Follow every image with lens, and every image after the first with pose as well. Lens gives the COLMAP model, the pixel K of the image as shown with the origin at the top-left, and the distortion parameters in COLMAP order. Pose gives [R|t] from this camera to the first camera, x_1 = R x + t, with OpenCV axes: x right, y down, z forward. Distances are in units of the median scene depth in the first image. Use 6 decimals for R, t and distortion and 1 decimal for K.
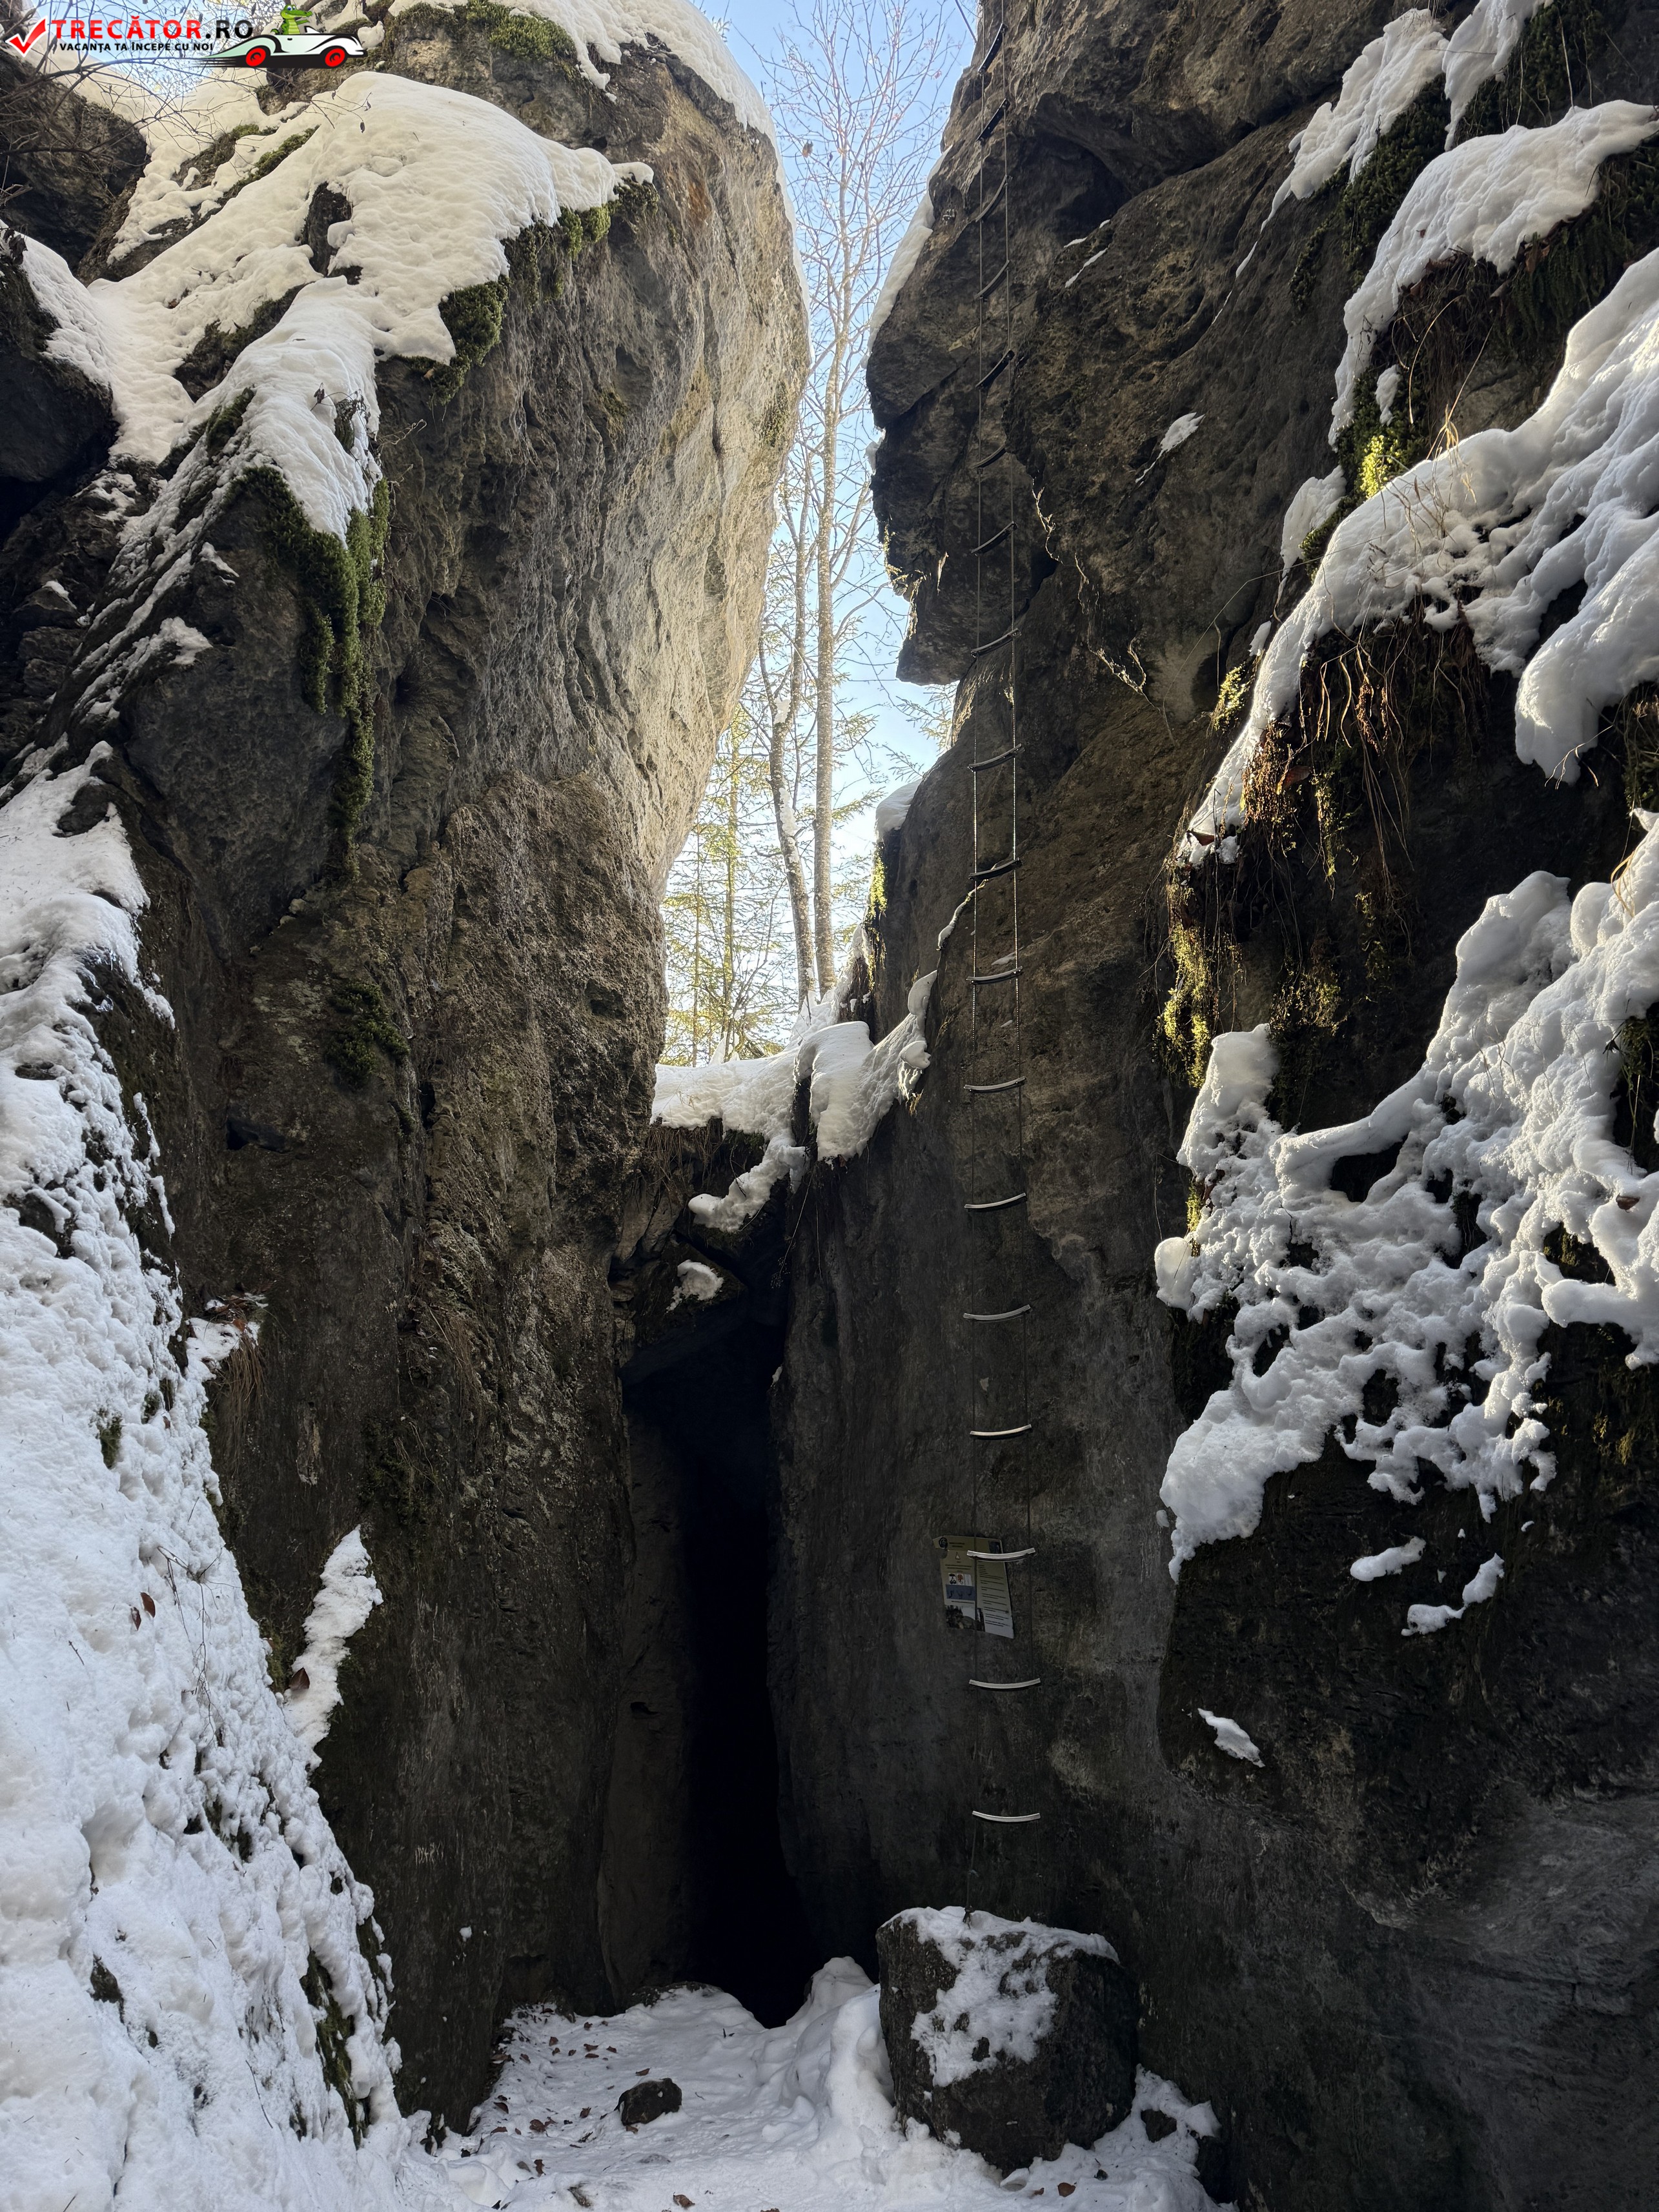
lens RADIAL K [[1550.6, 0, 827.6], [0, 1550.6, 1096.9], [0, 0, 1]] dist [0.084842, -0.095578]
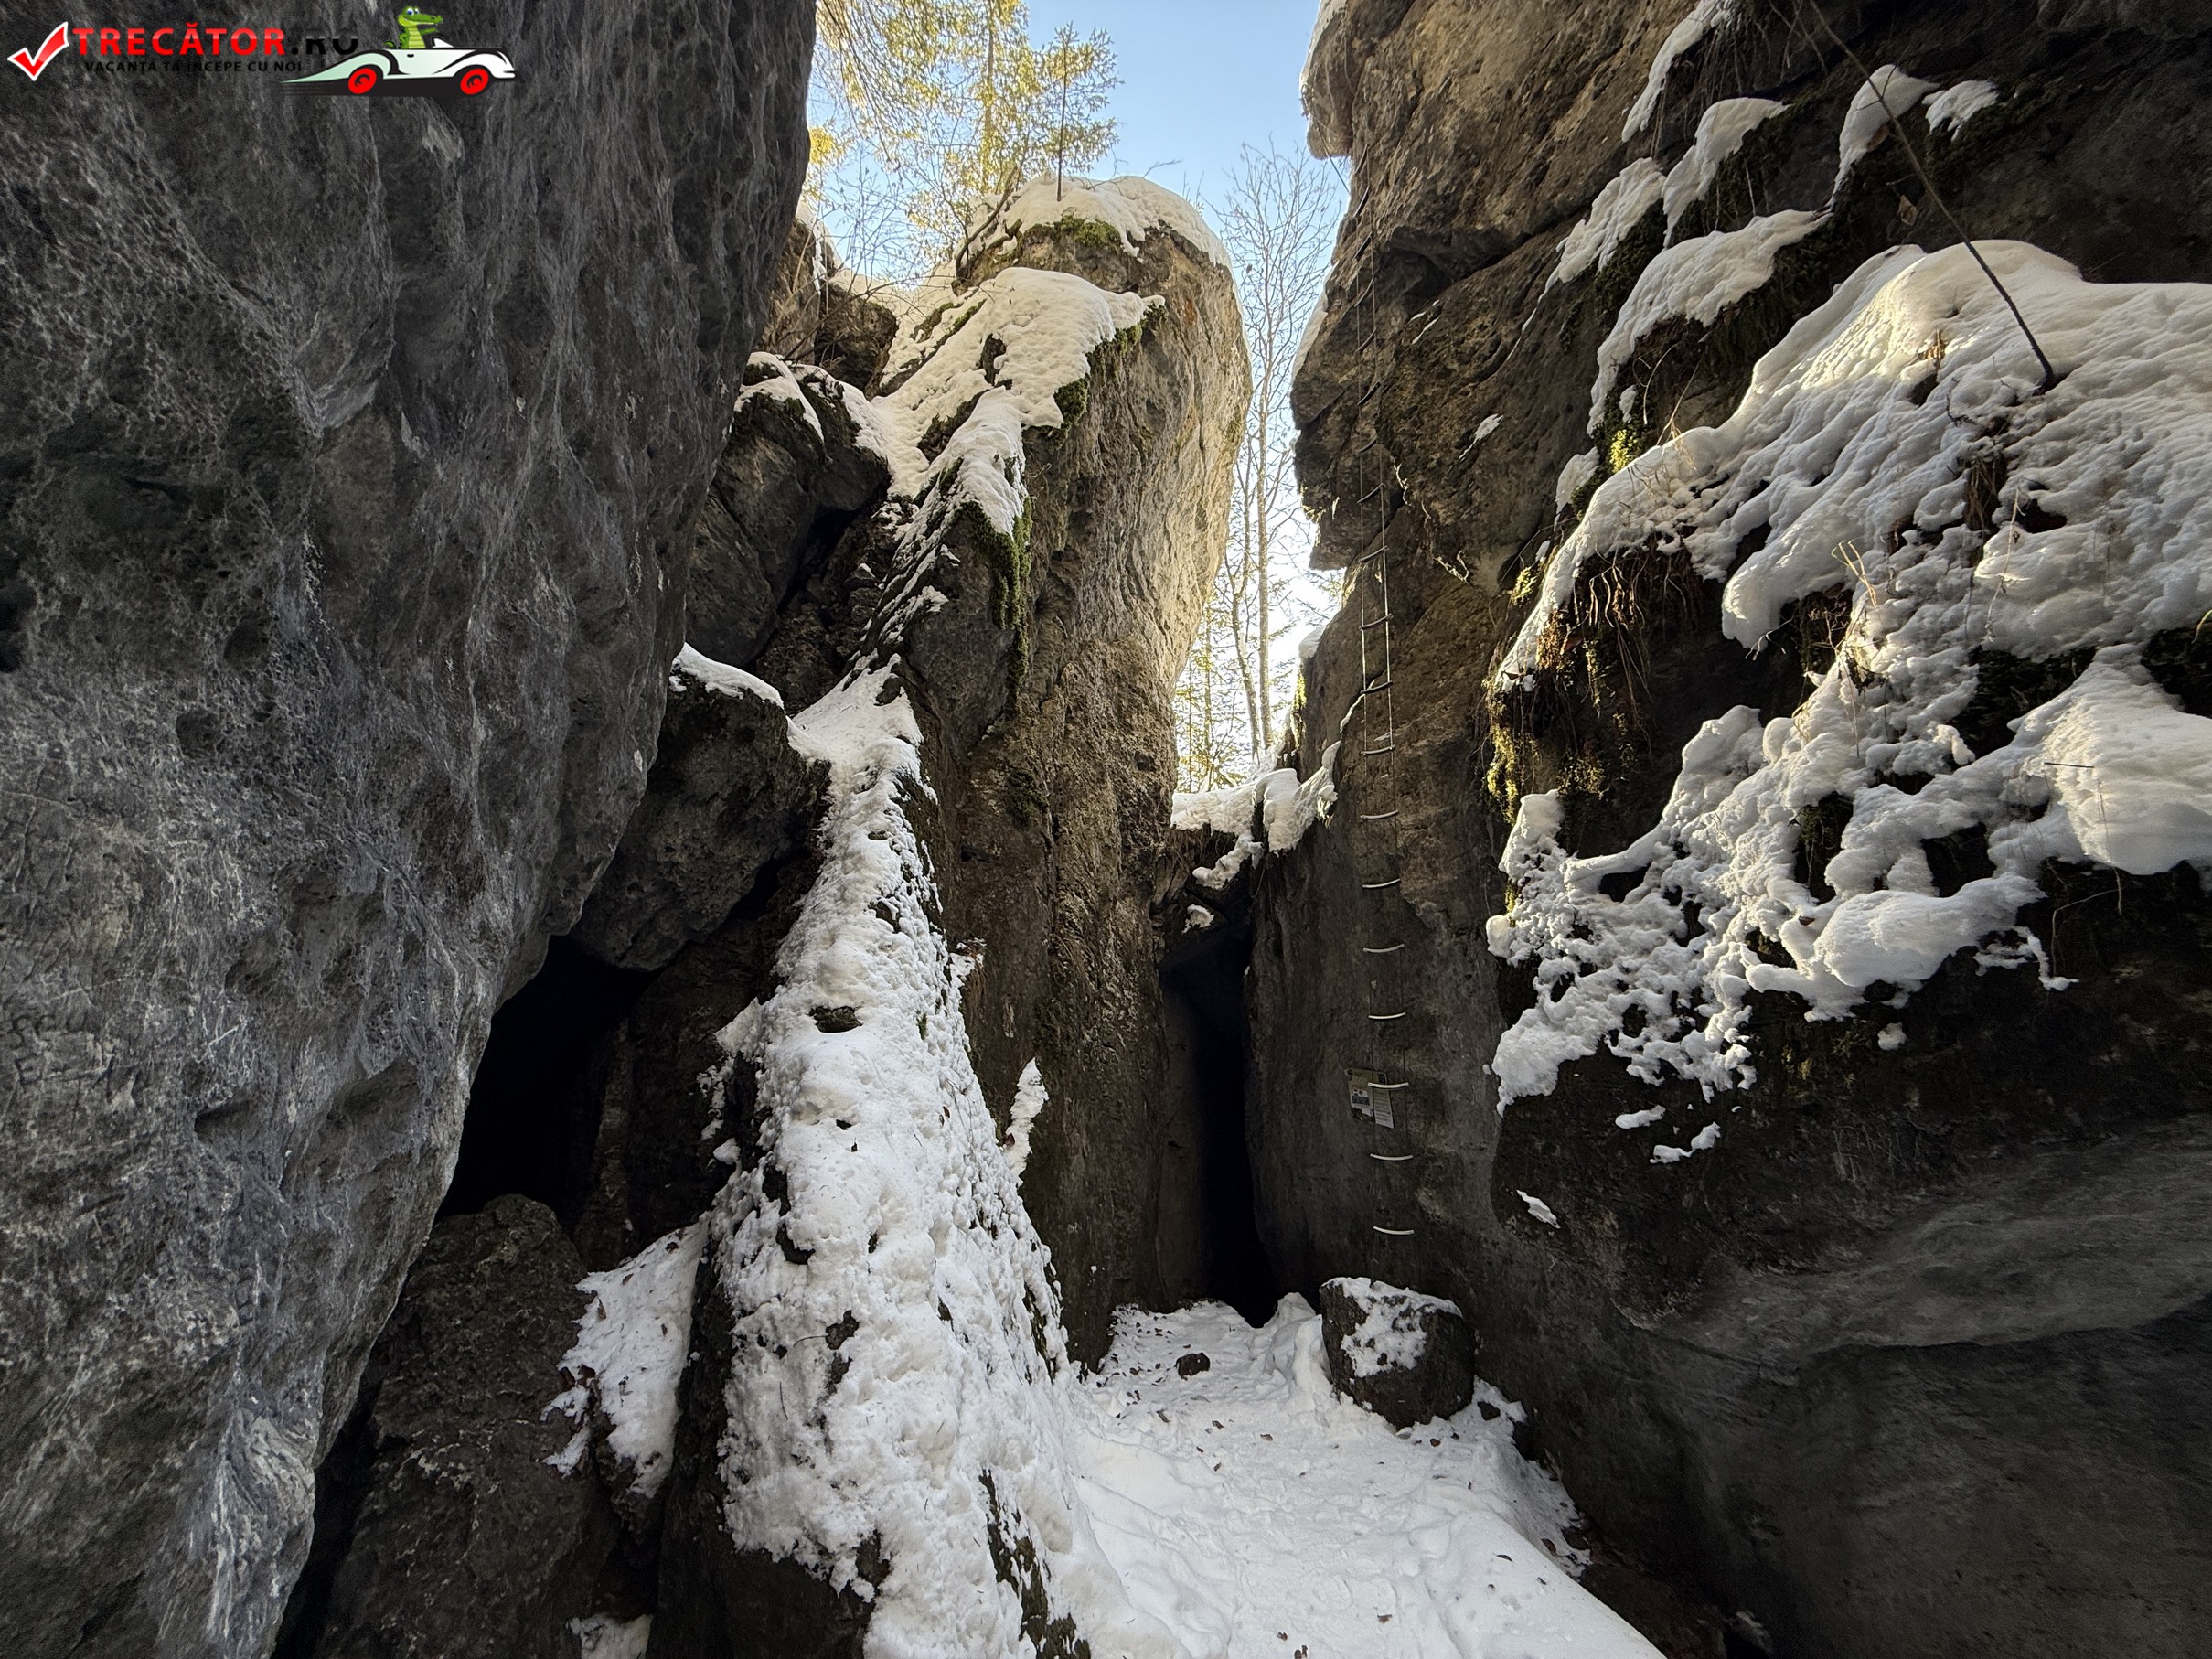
lens RADIAL K [[876.3, 0, 1094.9], [0, 876.3, 827.3], [0, 0, 1]] dist [0.004471, -0.001707]
pose [[0.982311, -0.020678, -0.186110, -0.016487], [0.027508, 0.999037, 0.034195, -0.028058], [0.185223, -0.038709, 0.981934, -0.011165]]
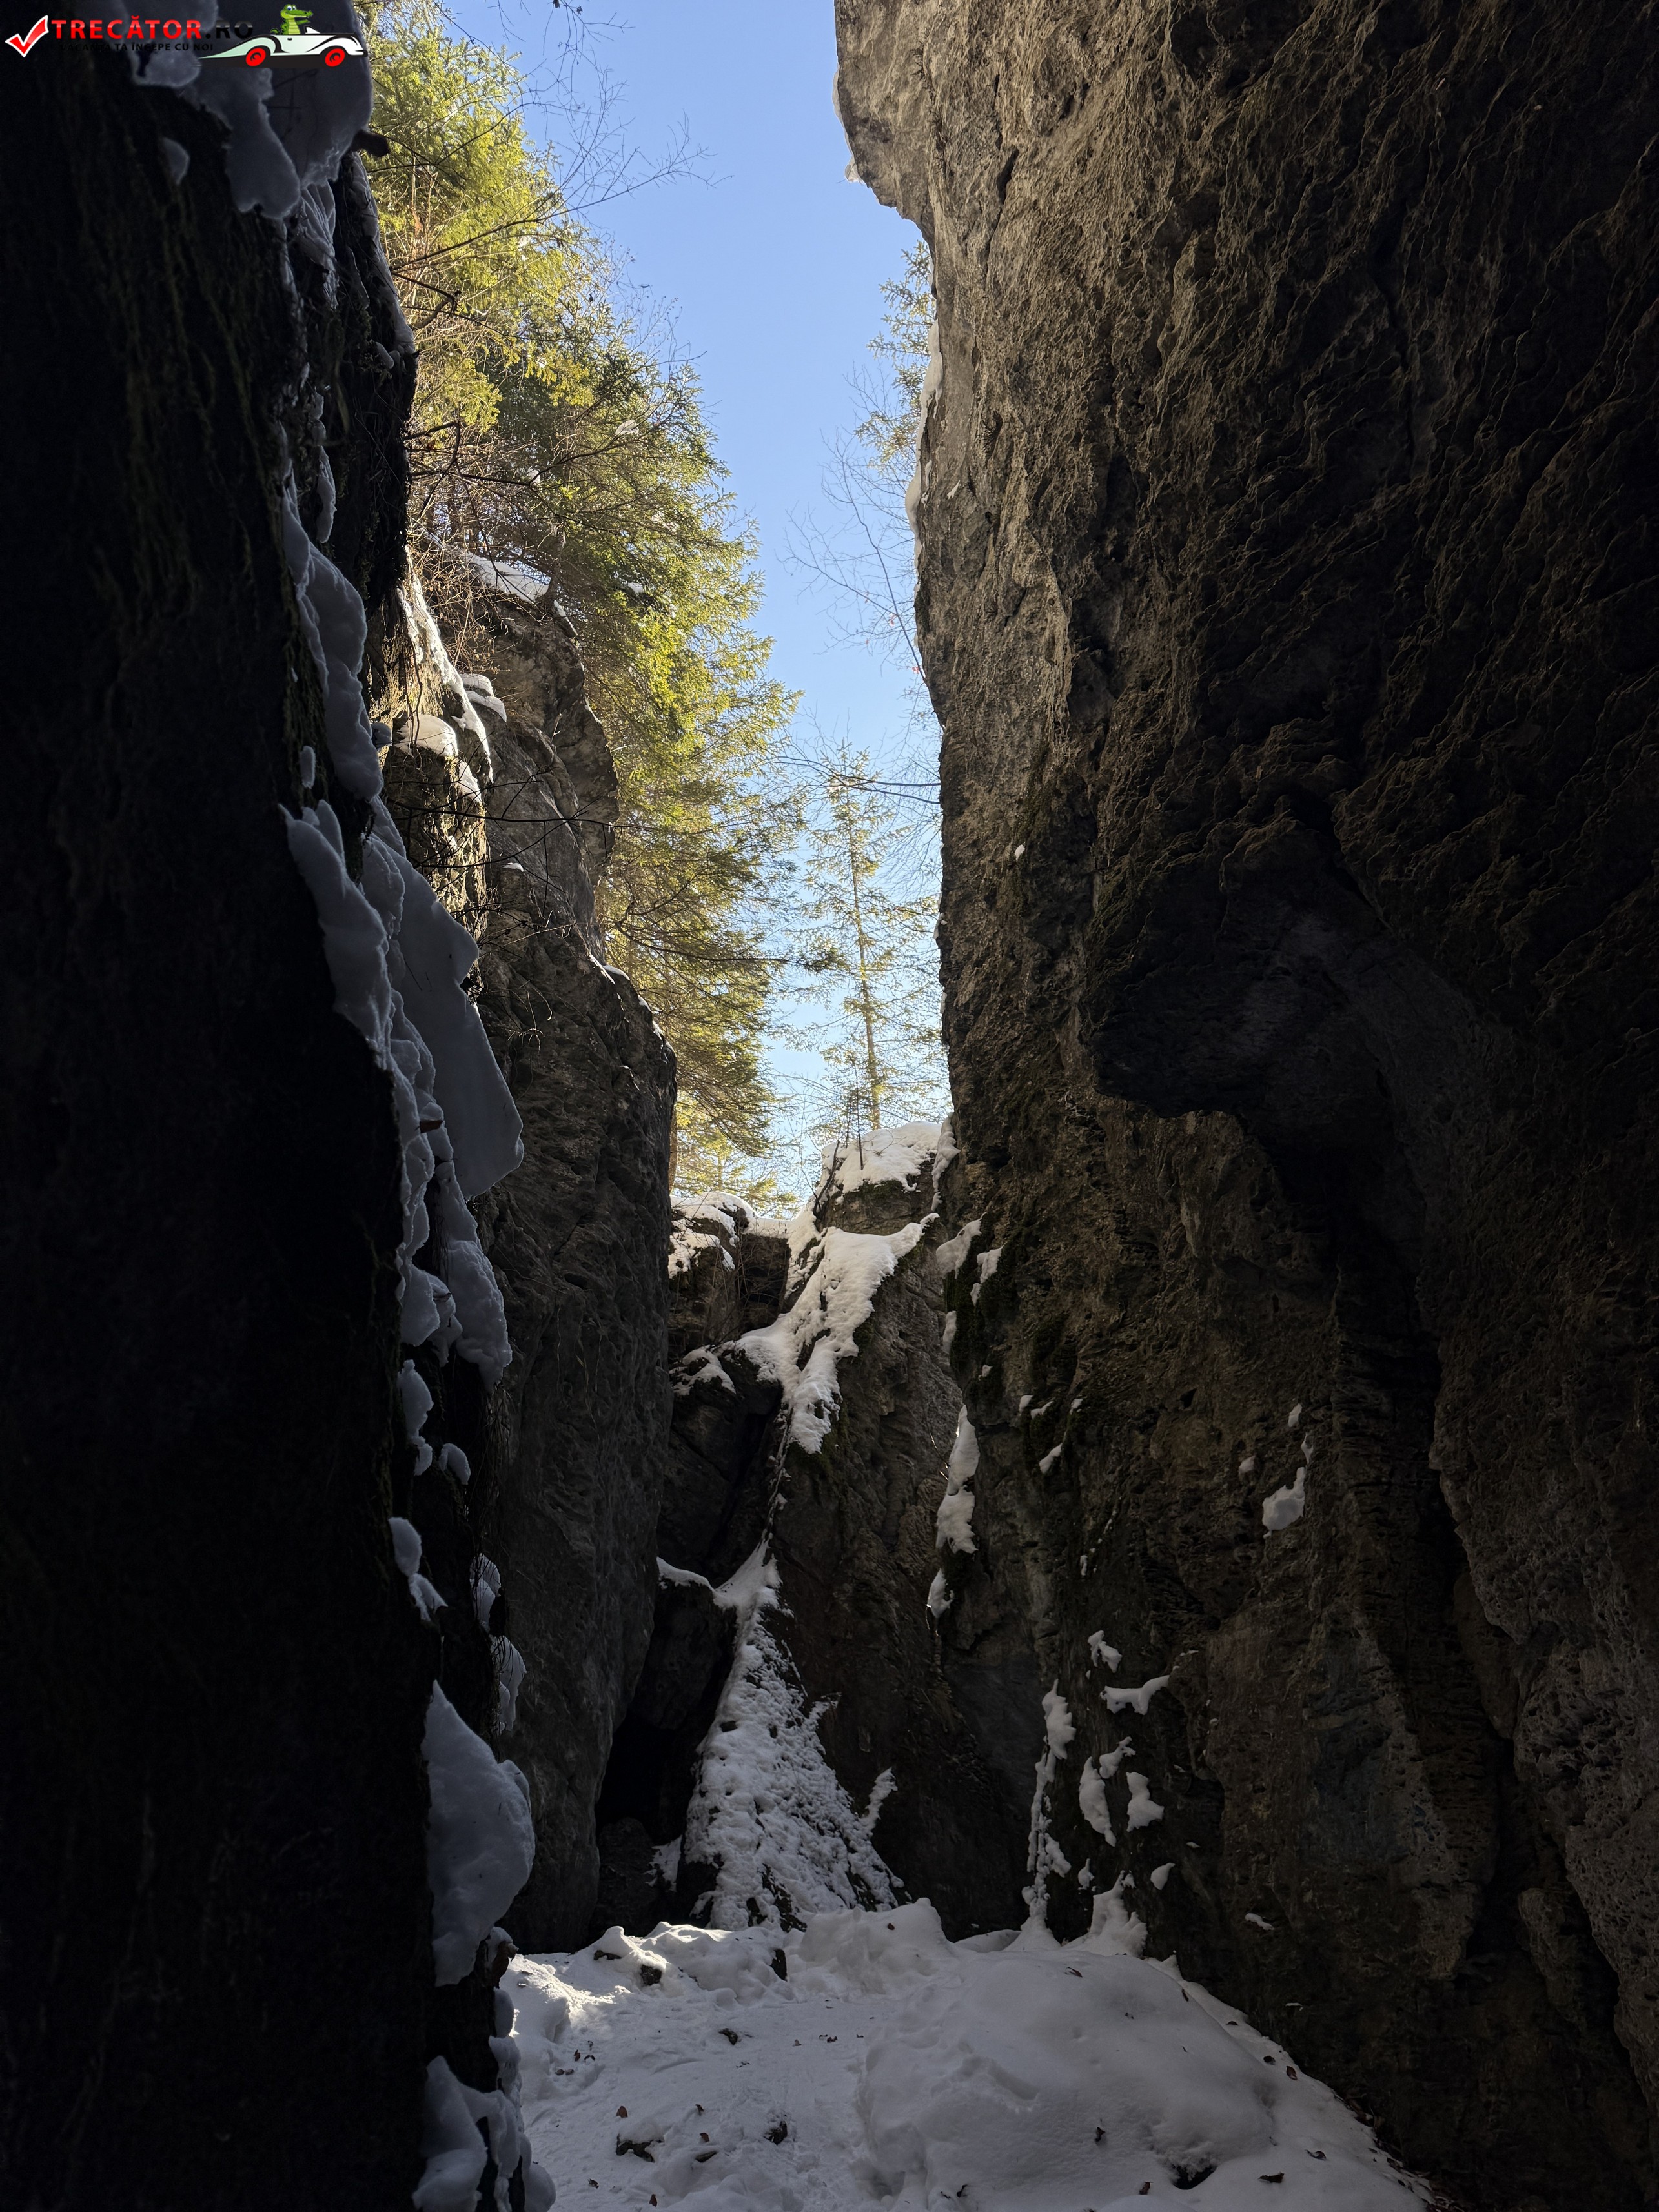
lens RADIAL K [[1550.6, 0, 825.1], [0, 1550.6, 1068.7], [0, 0, 1]] dist [0.084842, -0.095578]
pose [[0.792933, -0.341827, -0.504393, 1.160295], [0.204246, 0.929031, -0.308520, -0.055194], [0.574057, 0.141615, 0.806476, -1.260517]]
